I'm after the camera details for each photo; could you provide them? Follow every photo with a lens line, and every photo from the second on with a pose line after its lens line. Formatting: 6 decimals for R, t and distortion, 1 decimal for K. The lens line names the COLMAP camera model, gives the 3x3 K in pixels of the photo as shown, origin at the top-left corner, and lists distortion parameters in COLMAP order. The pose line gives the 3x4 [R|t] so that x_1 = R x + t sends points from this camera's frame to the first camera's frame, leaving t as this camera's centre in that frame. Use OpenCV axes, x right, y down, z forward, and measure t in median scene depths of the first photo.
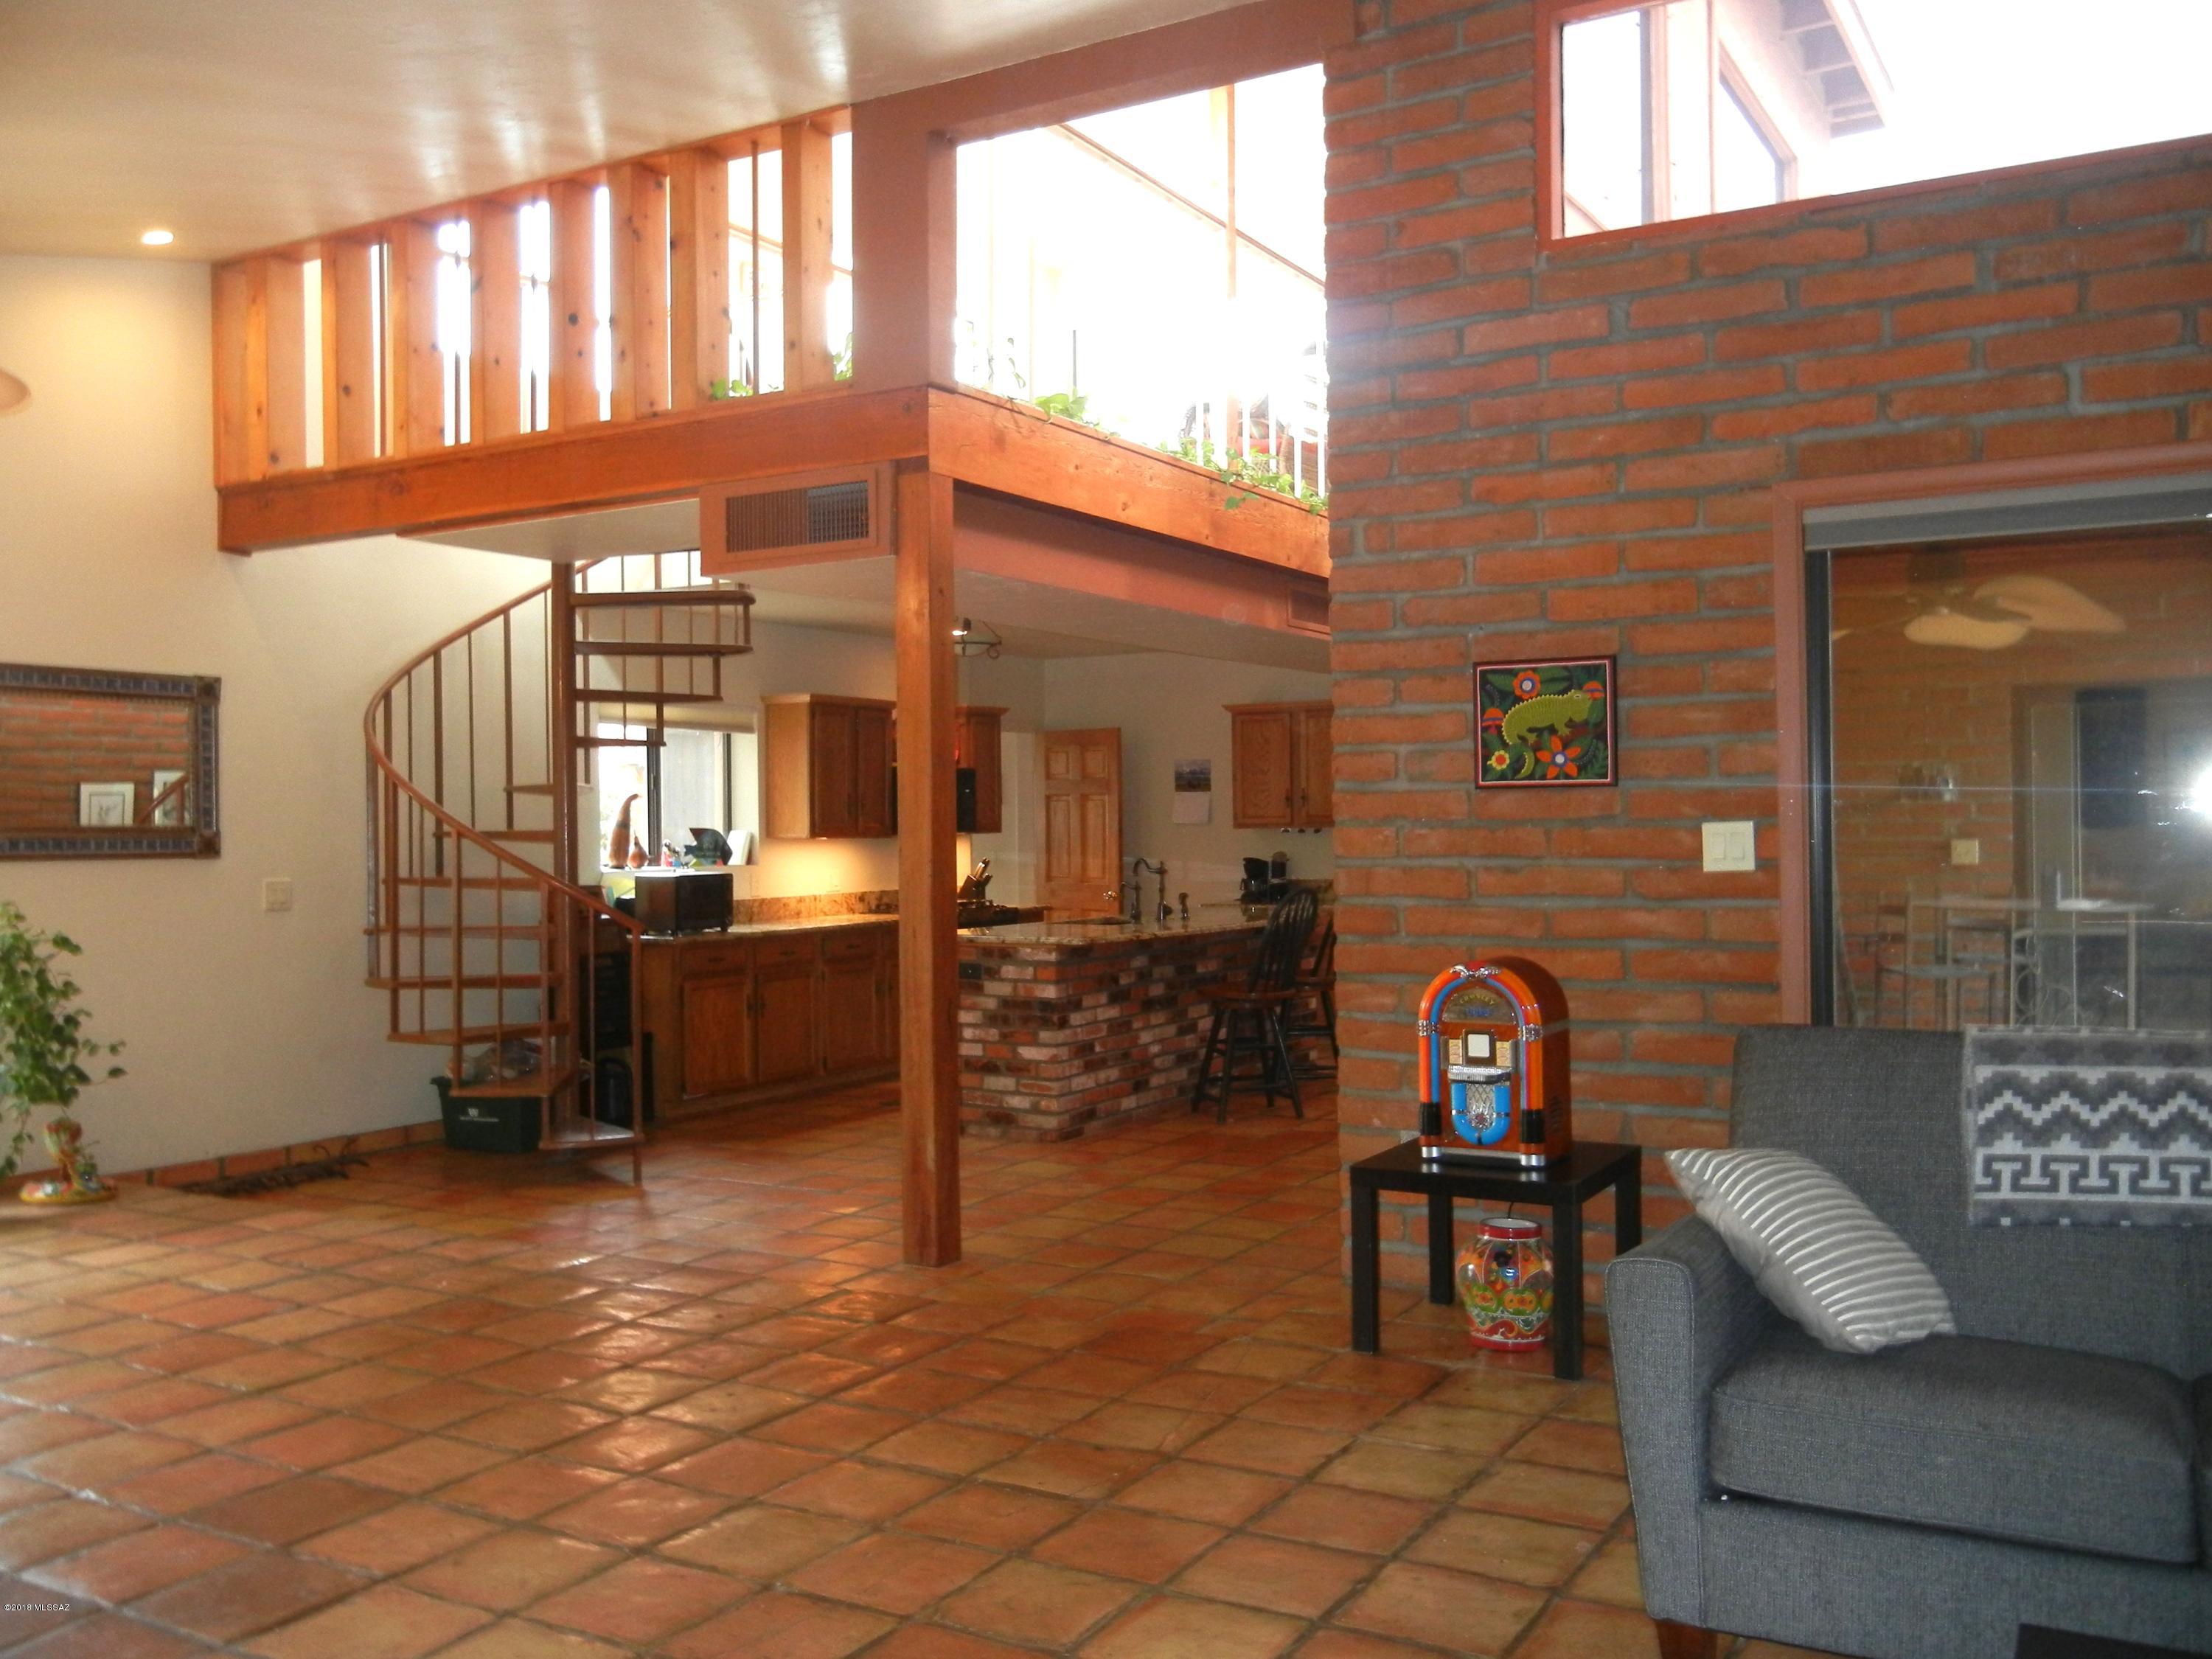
lens RADIAL K [[1887.1, 0, 1106.0], [0, 1887.1, 829.5], [0, 0, 1]] dist [-0.004764, 0.006289]
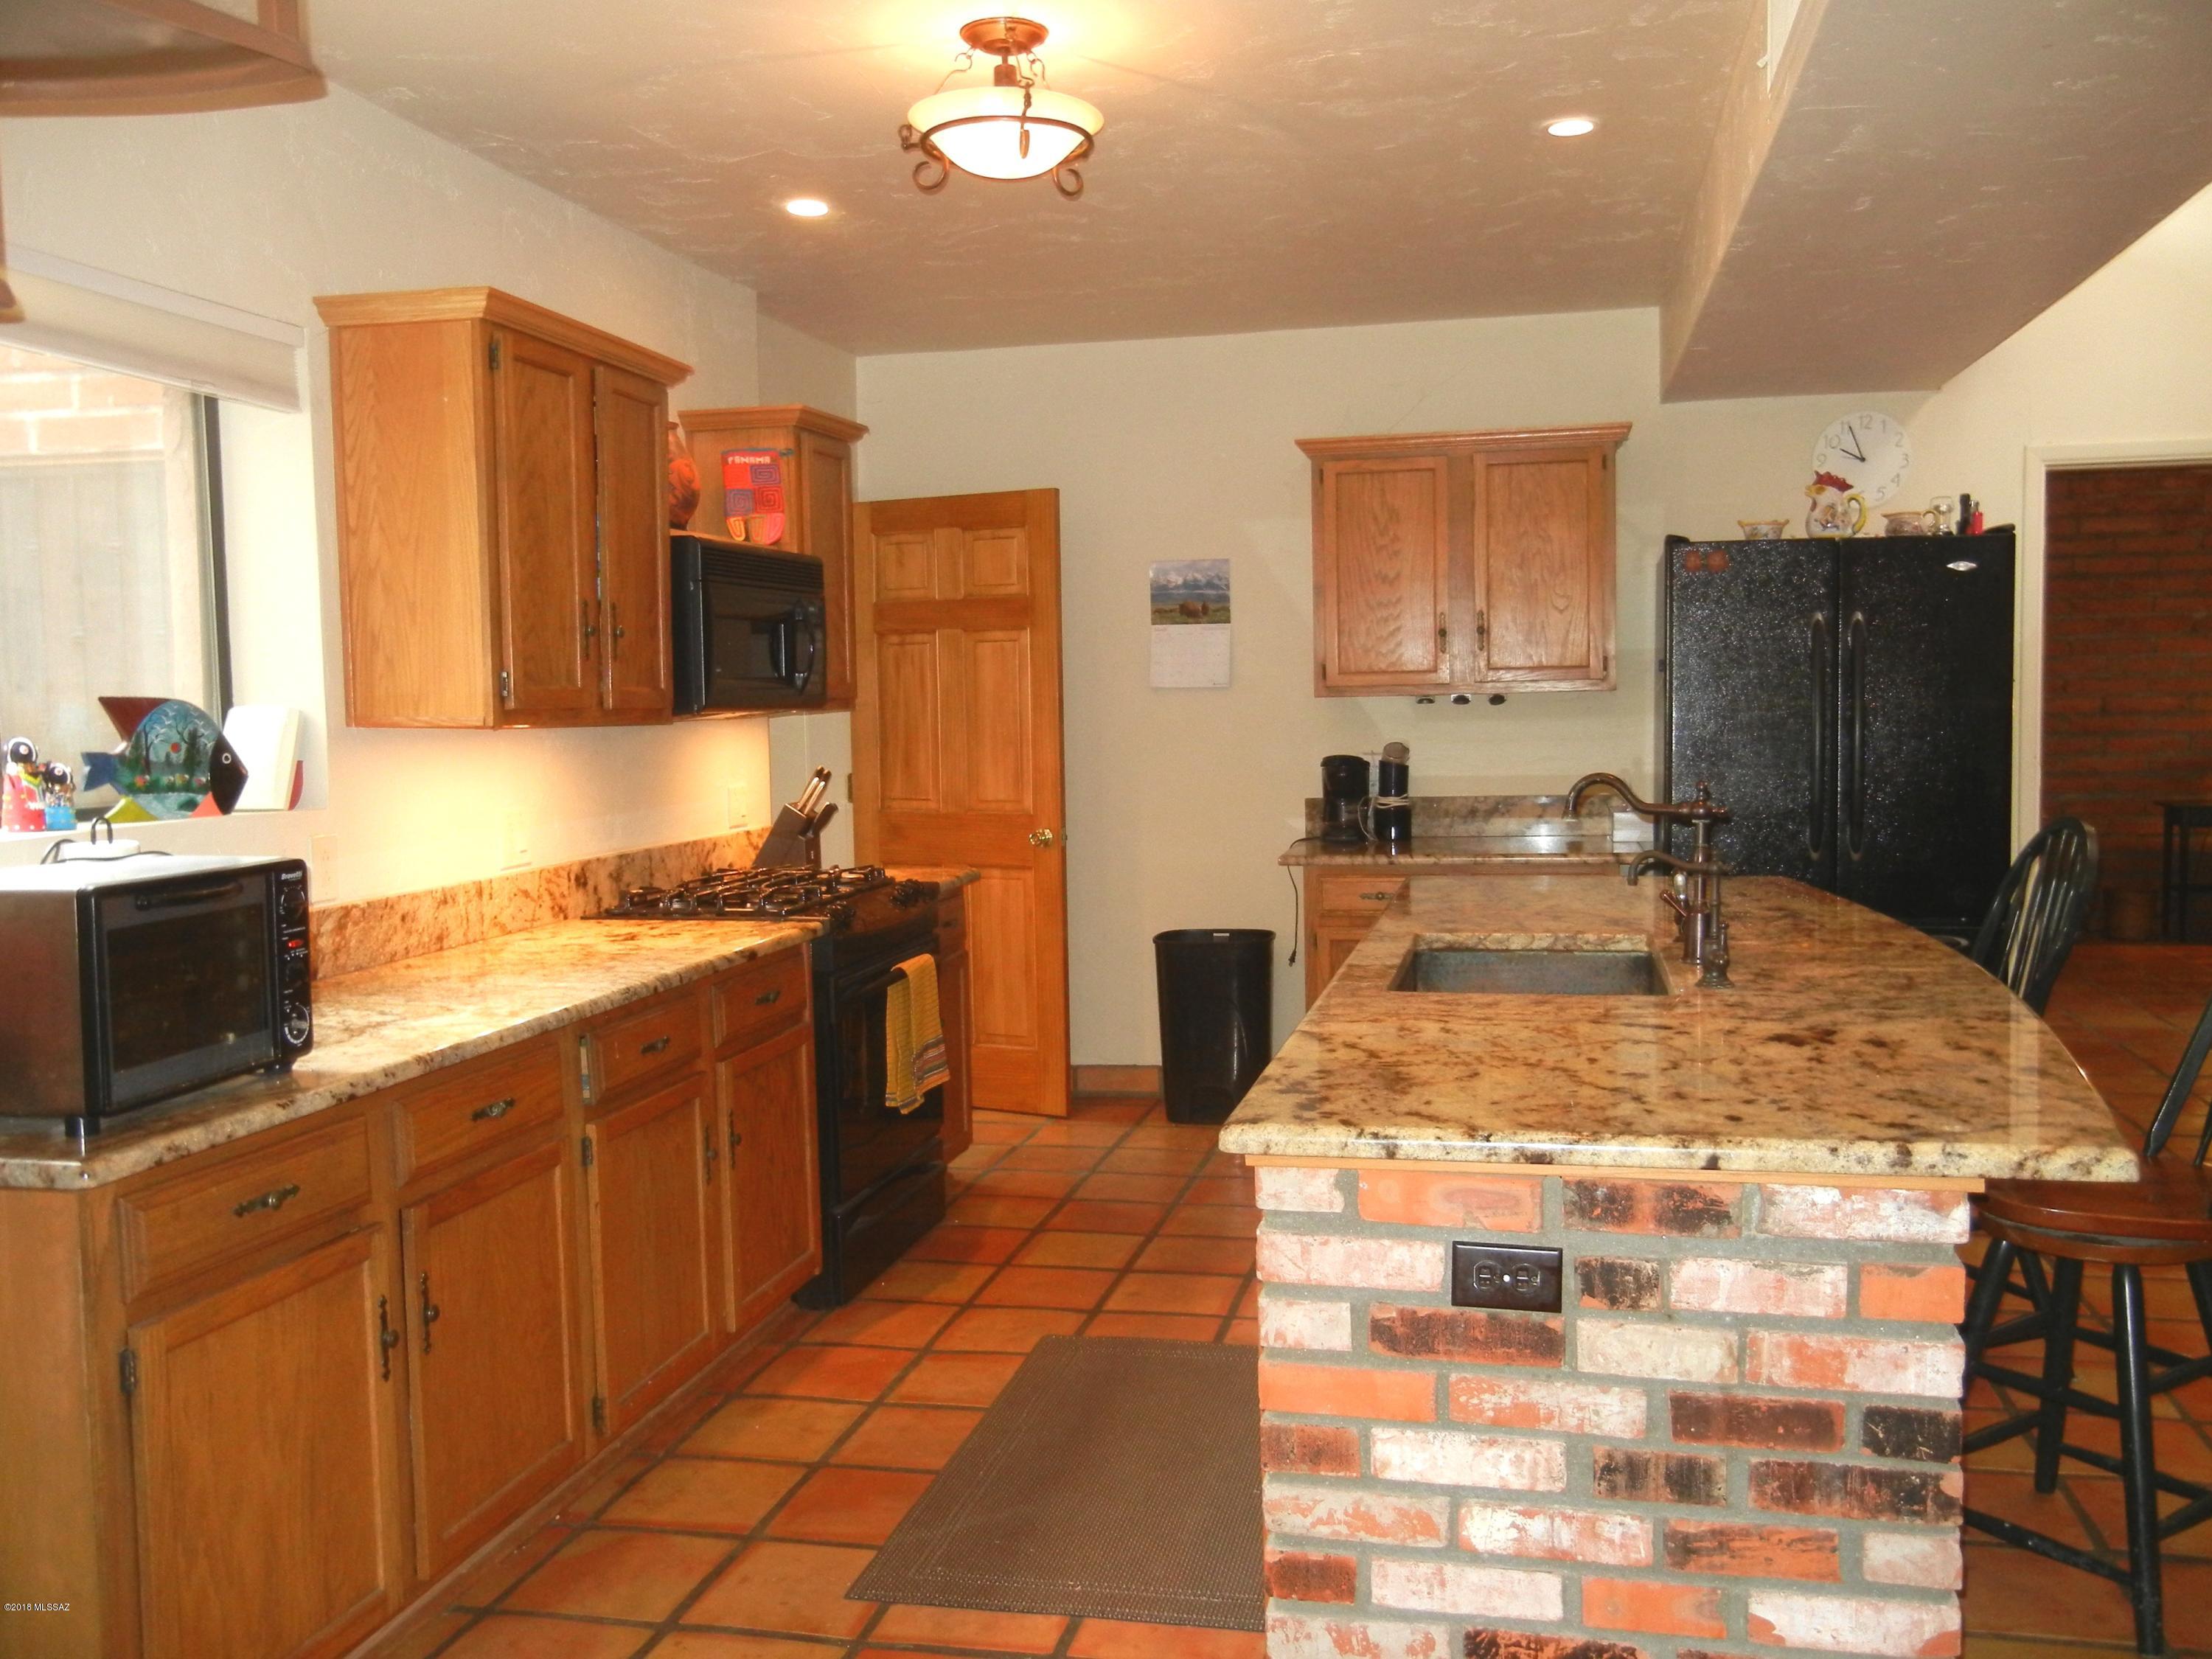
lens RADIAL K [[1887.1, 0, 1106.0], [0, 1887.1, 829.5], [0, 0, 1]] dist [-0.004764, 0.006289]
pose [[0.953634, -0.028574, 0.299611, -0.189710], [0.009893, 0.997921, 0.063685, 0.003379], [-0.300808, -0.057768, 0.951934, 0.794018]]
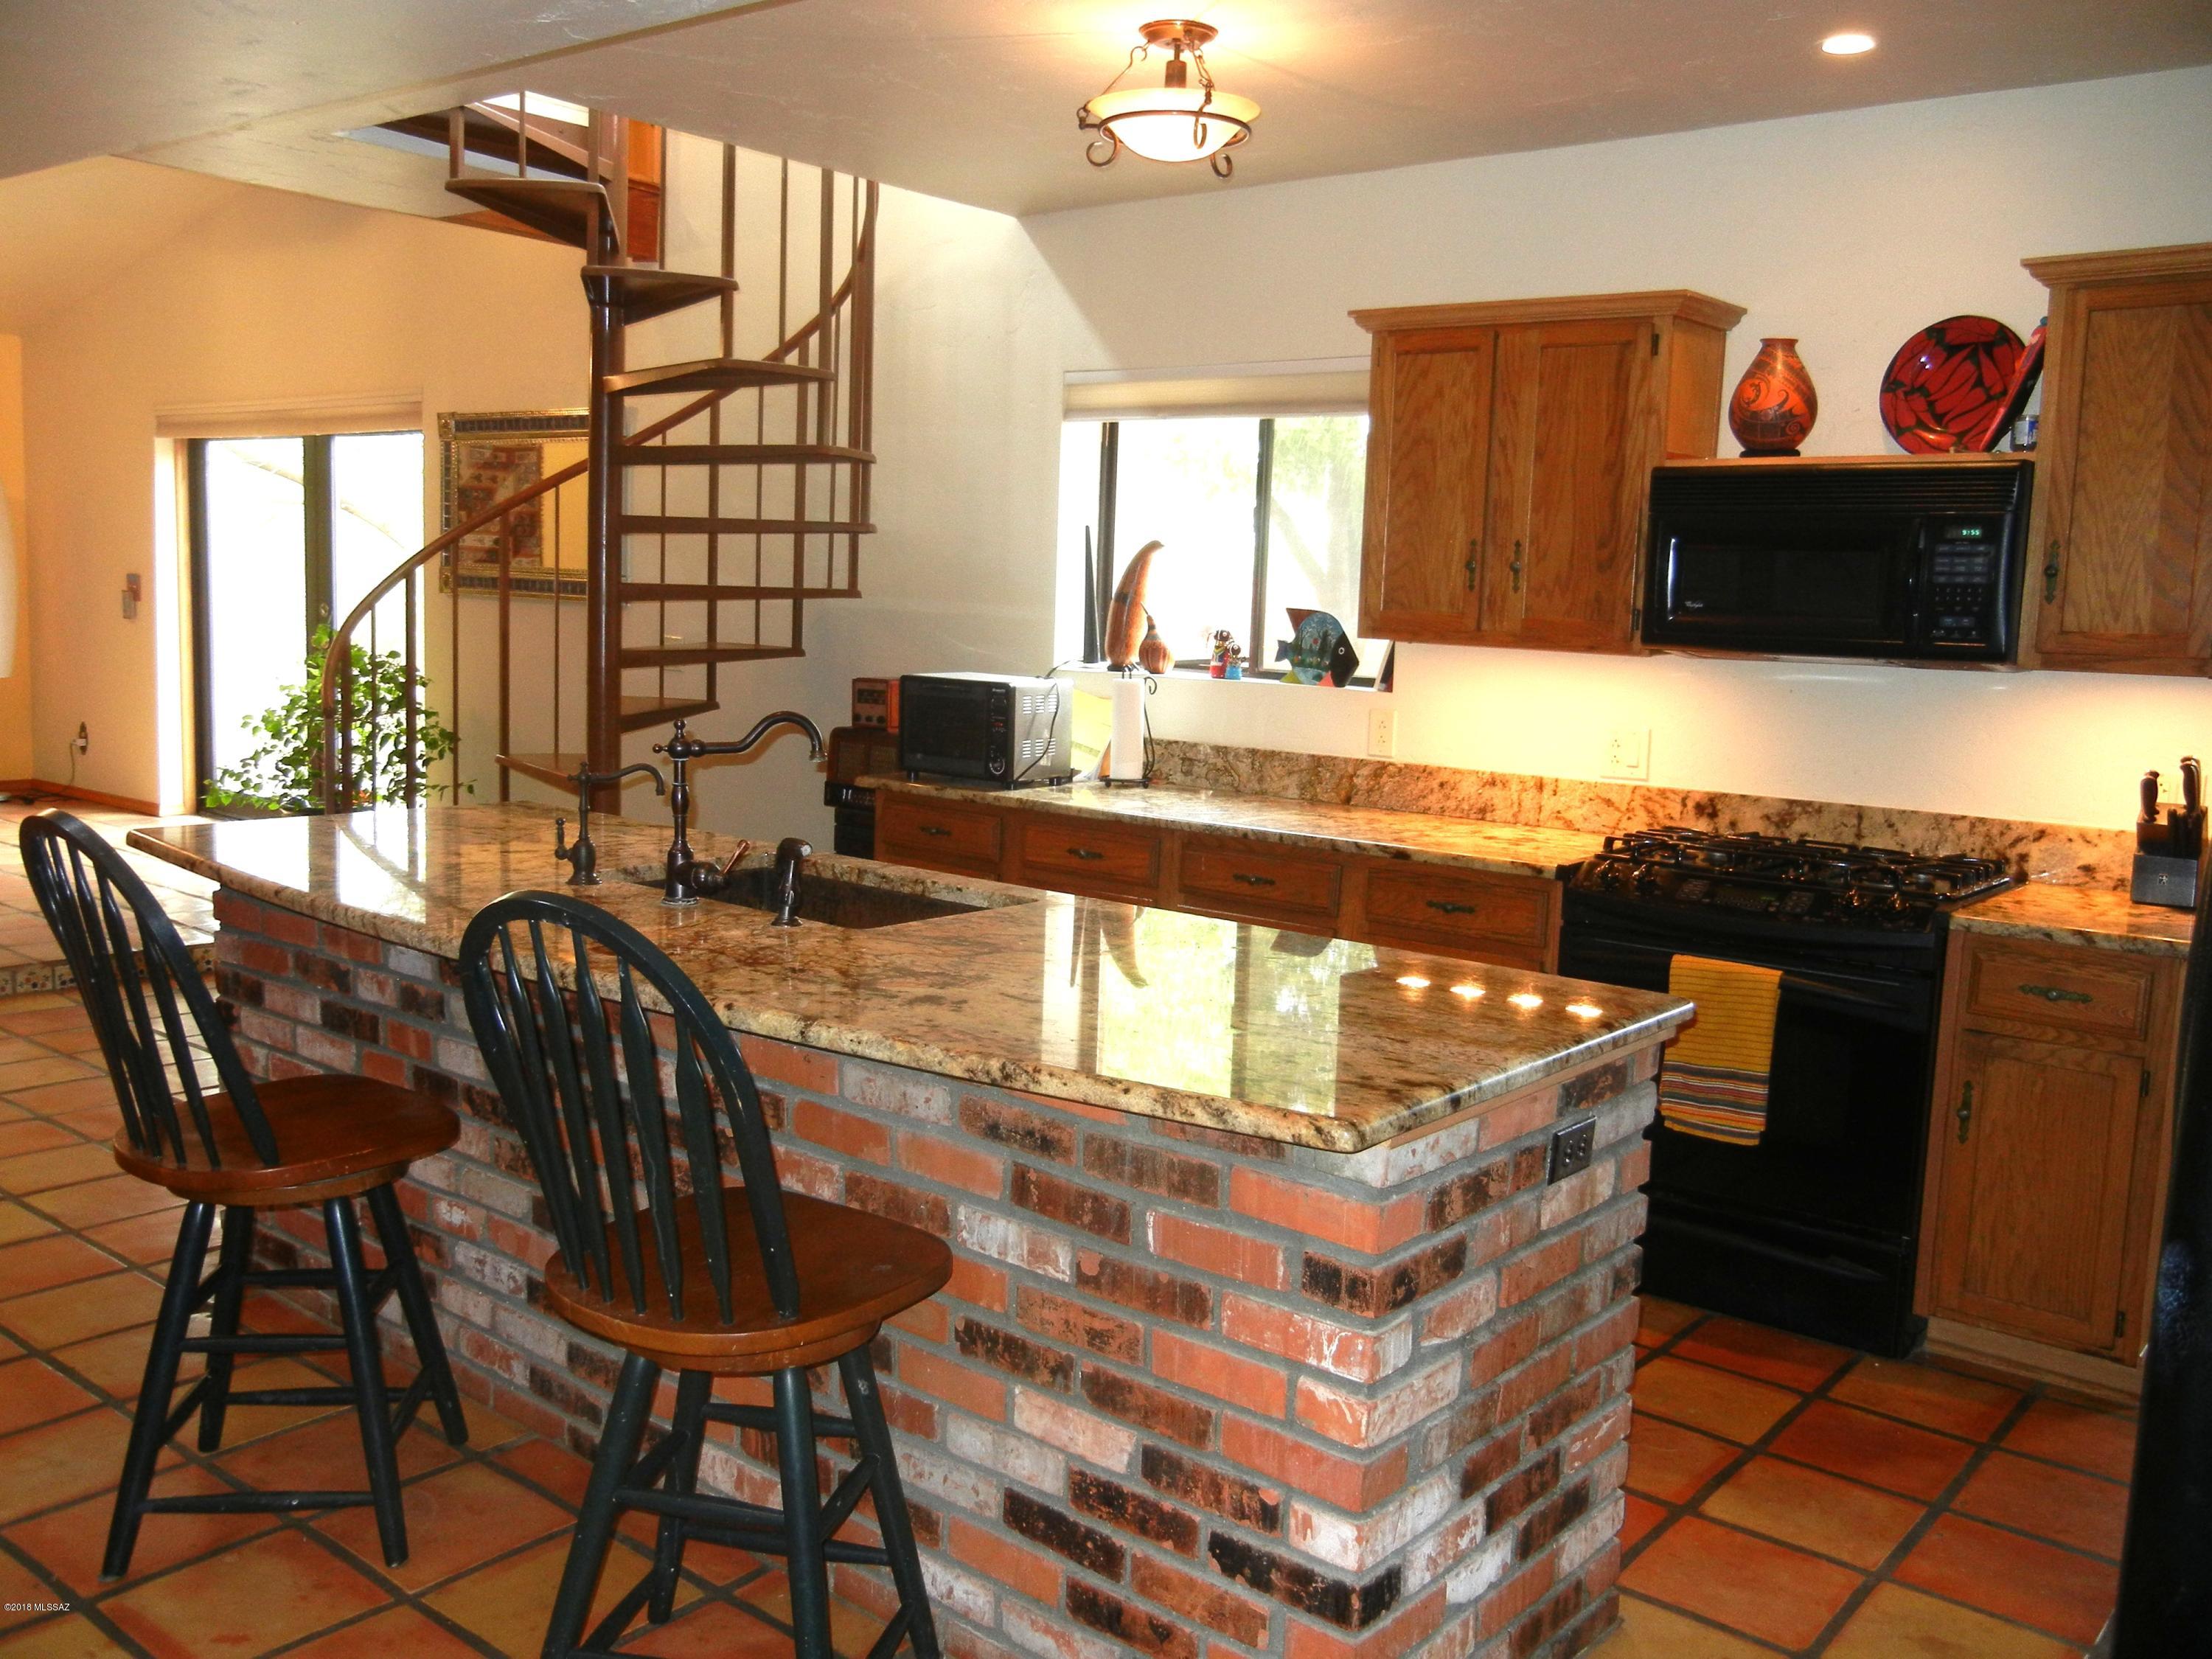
lens RADIAL K [[1887.1, 0, 1106.0], [0, 1887.1, 829.5], [0, 0, 1]] dist [-0.004764, 0.006289]
pose [[-0.147343, 0.131121, -0.980356, 0.373290], [-0.037557, 0.989717, 0.138018, -0.012439], [0.988372, 0.057155, -0.140903, 1.240550]]
